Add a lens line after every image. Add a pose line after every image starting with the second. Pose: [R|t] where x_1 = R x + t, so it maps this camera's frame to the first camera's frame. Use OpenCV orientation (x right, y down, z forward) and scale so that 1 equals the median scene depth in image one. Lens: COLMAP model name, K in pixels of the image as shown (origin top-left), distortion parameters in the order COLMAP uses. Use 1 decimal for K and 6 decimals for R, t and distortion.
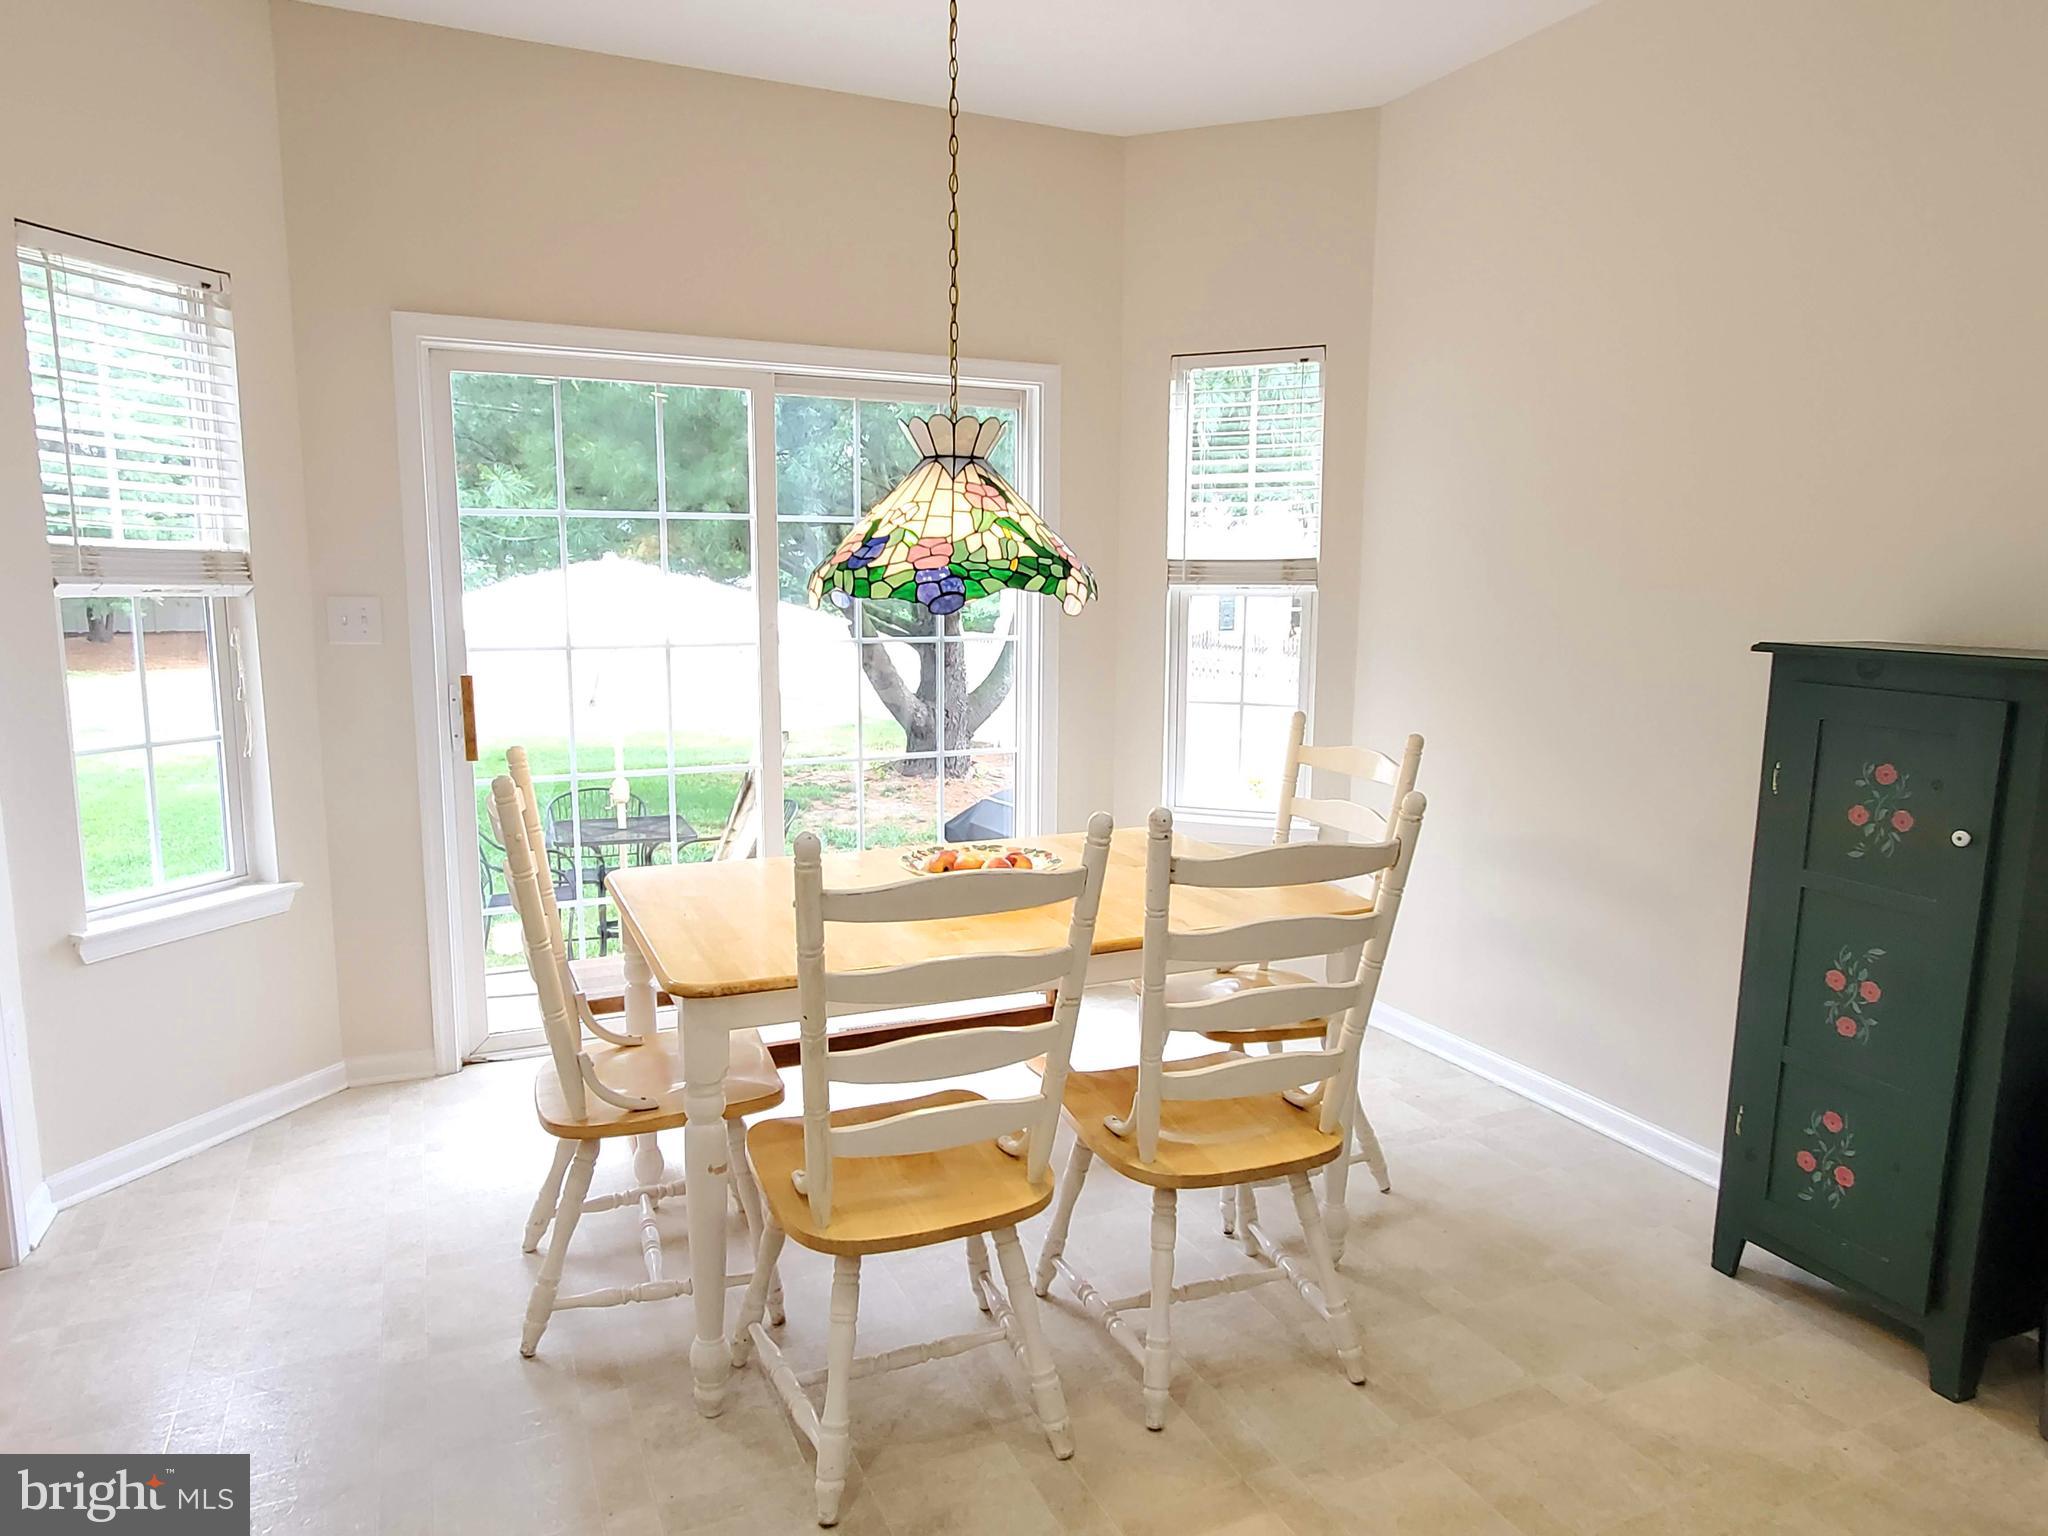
lens RADIAL K [[1291.7, 0, 1024.0], [0, 1291.7, 768.0], [0, 0, 1]] dist [0.003656, 0.002325]
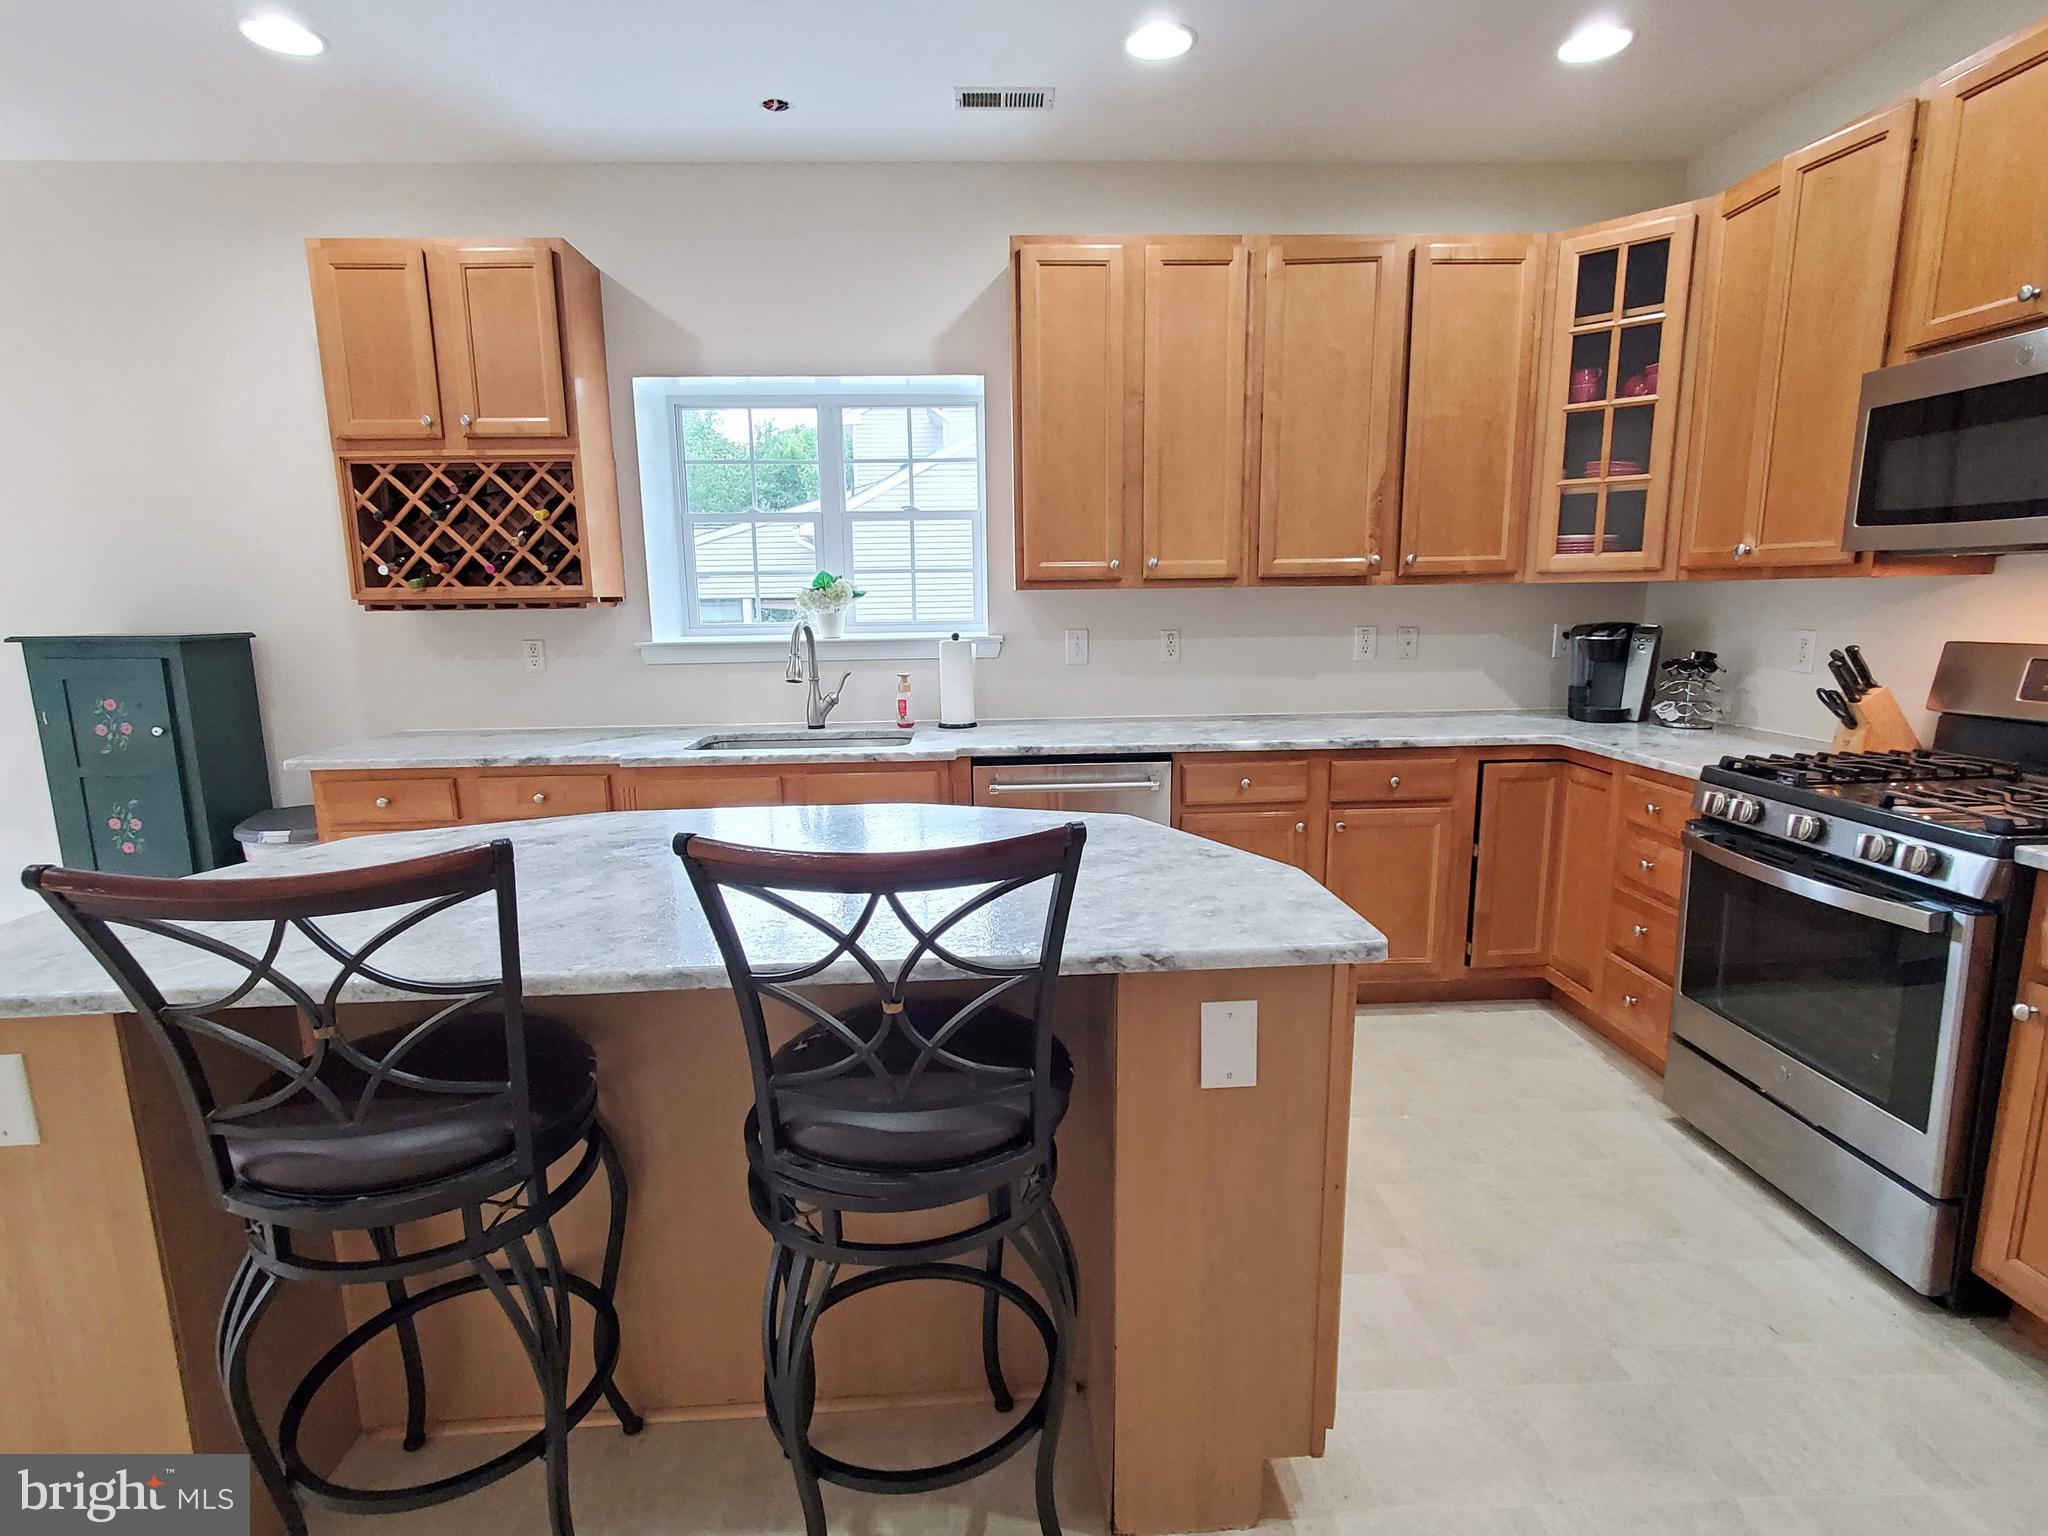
lens RADIAL K [[1022.5, 0, 1019.3], [0, 1022.5, 779.6], [0, 0, 1]] dist [0.003197, 0.000680]
pose [[0.389696, -0.178592, 0.903461, -0.117027], [0.154695, 0.979772, 0.126951, 0.091781], [-0.907858, 0.090289, 0.409440, -0.552900]]
